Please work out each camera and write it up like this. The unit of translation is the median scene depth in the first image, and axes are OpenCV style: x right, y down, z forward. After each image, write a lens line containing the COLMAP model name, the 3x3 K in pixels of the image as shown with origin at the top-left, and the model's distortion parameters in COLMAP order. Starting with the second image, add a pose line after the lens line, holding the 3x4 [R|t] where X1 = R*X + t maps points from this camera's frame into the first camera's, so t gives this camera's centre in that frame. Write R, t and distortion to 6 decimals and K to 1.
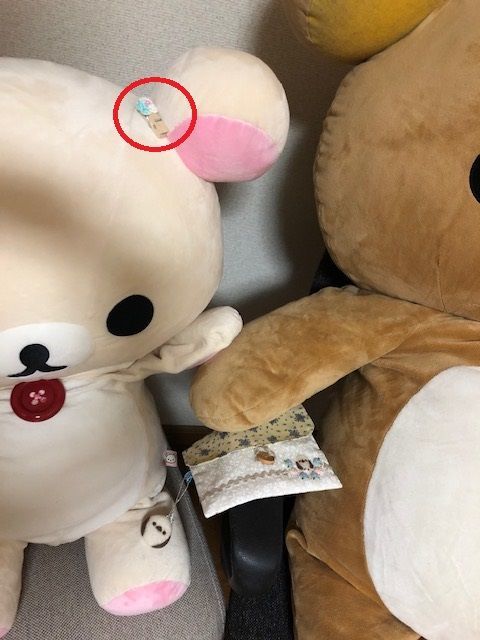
lens RADIAL K [[517.7, 0, 240.0], [0, 517.7, 320.0], [0, 0, 1]] dist [0.005175, -0.007338]
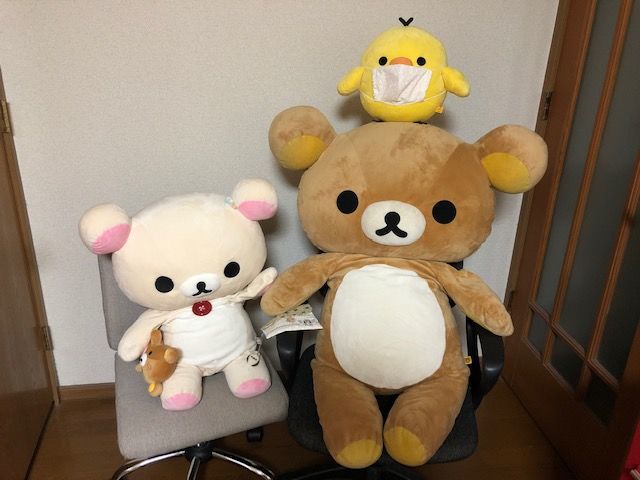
lens RADIAL K [[517.7, 0, 320.0], [0, 517.7, 240.0], [0, 0, 1]] dist [0.005175, -0.007338]
pose [[0.985494, -0.162834, -0.047820, 0.382104], [0.147662, 0.961603, -0.231334, 0.502904], [0.083653, 0.220917, 0.971698, -1.573351]]
